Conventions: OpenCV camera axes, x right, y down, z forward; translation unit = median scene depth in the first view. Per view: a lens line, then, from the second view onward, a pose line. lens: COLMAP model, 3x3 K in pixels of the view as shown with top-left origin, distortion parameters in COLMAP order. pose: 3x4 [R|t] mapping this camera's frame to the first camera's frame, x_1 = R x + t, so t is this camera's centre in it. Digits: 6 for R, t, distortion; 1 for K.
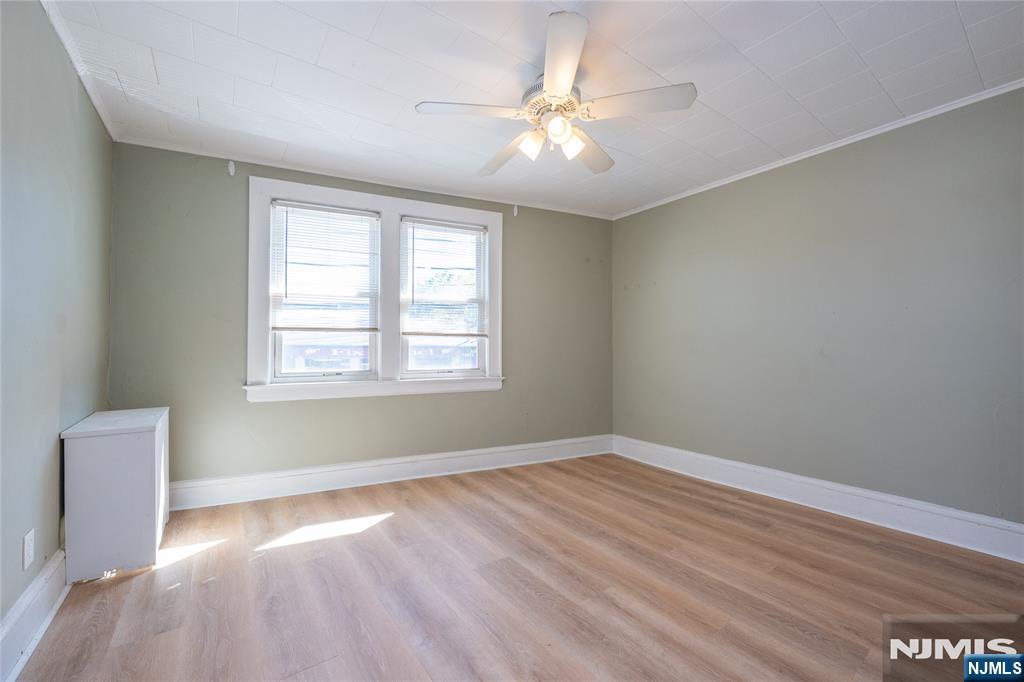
lens RADIAL K [[415.2, 0, 515.3], [0, 415.2, 346.6], [0, 0, 1]] dist [0.000460, 0.000086]
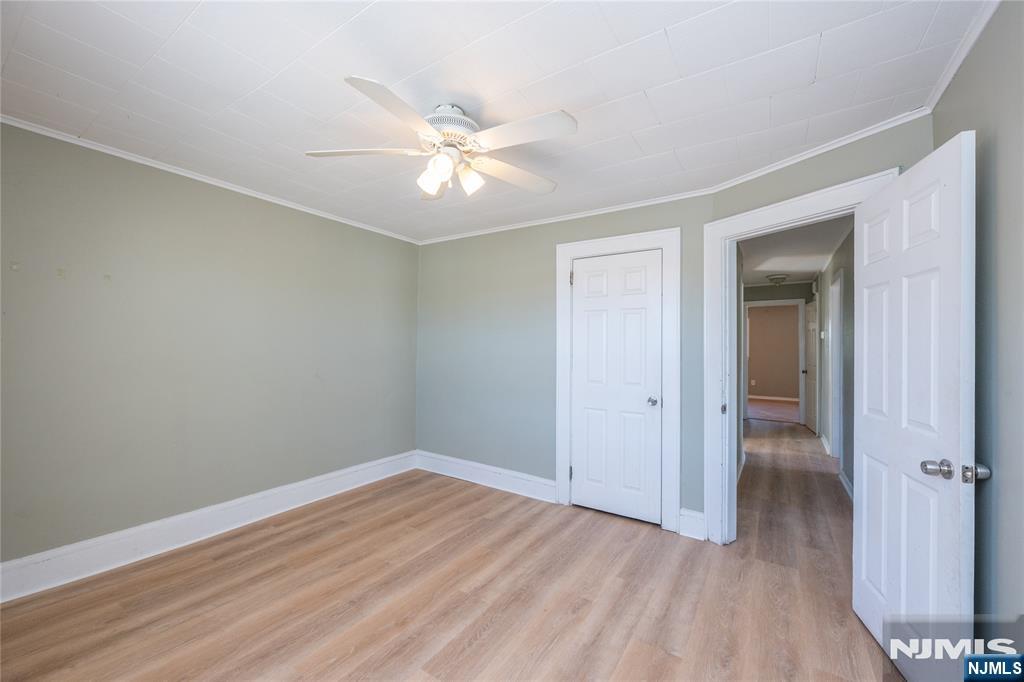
lens RADIAL K [[415.2, 0, 514.0], [0, 415.2, 343.1], [0, 0, 1]] dist [0.000460, 0.000086]
pose [[-0.379381, 0.003754, 0.925233, -0.745612], [-0.017815, 0.999777, -0.011361, -0.091608], [-0.925069, -0.020793, -0.379229, 1.063497]]
